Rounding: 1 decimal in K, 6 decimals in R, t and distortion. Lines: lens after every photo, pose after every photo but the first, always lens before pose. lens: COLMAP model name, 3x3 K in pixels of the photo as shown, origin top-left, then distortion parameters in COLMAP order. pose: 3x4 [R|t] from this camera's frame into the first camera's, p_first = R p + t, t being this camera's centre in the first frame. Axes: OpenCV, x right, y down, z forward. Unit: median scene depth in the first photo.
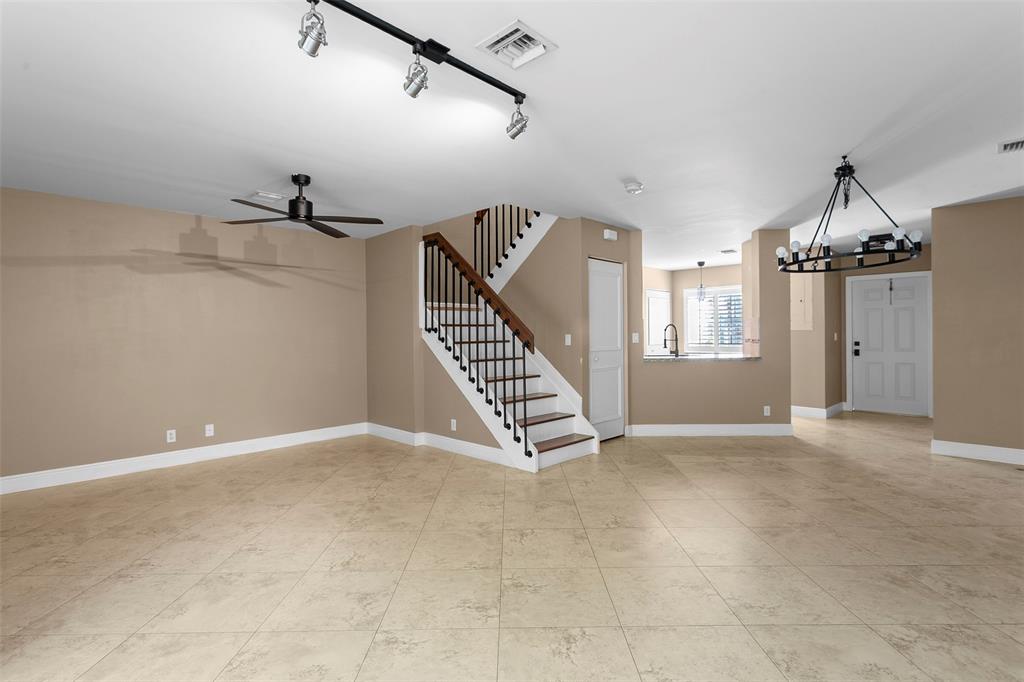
lens RADIAL K [[496.4, 0, 508.9], [0, 496.4, 339.1], [0, 0, 1]] dist [0.001237, 0.000599]
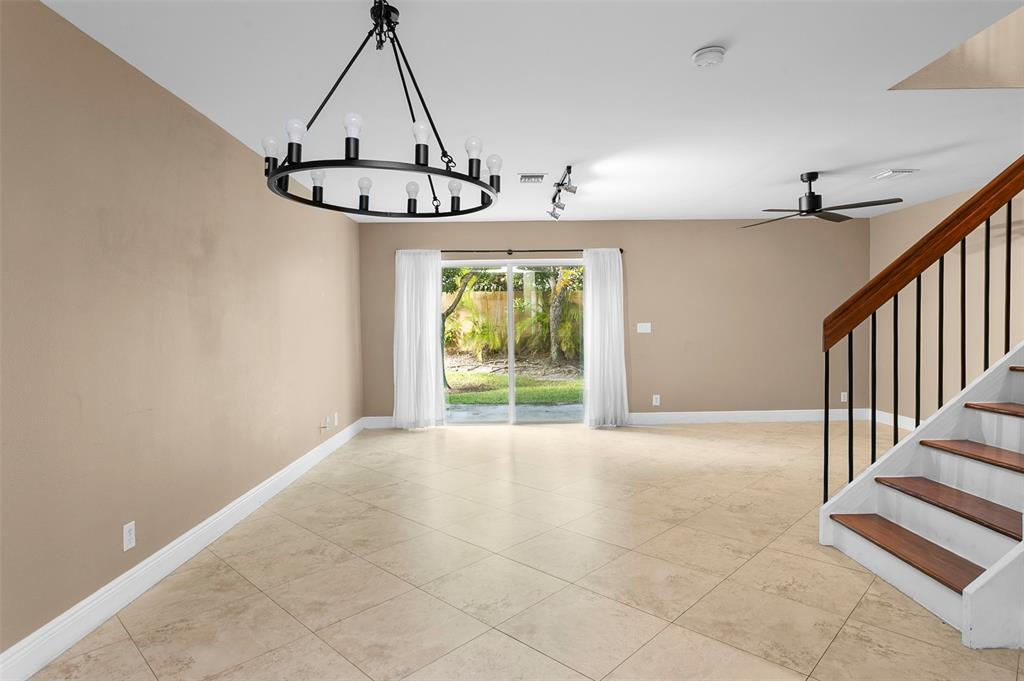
lens RADIAL K [[574.7, 0, 511.5], [0, 574.7, 336.0], [0, 0, 1]] dist [-0.002119, -0.000299]
pose [[-0.703772, 0.030632, -0.709766, 1.209360], [0.011002, 0.999420, 0.032224, -0.025441], [0.710341, 0.014869, -0.703700, 1.793834]]
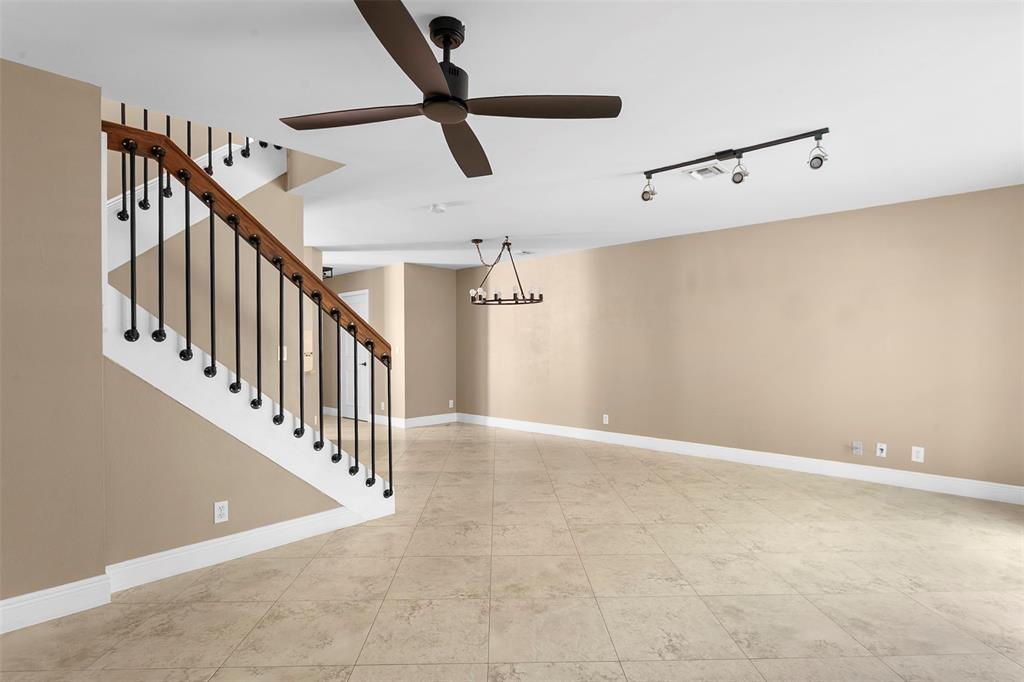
lens RADIAL K [[532.9, 0, 511.0], [0, 532.9, 342.9], [0, 0, 1]] dist [0.003087, 0.000062]
pose [[-0.051557, 0.014935, 0.998558, -1.244626], [0.009268, 0.999852, -0.014476, -0.001084], [-0.998627, 0.008508, -0.051688, 1.240711]]
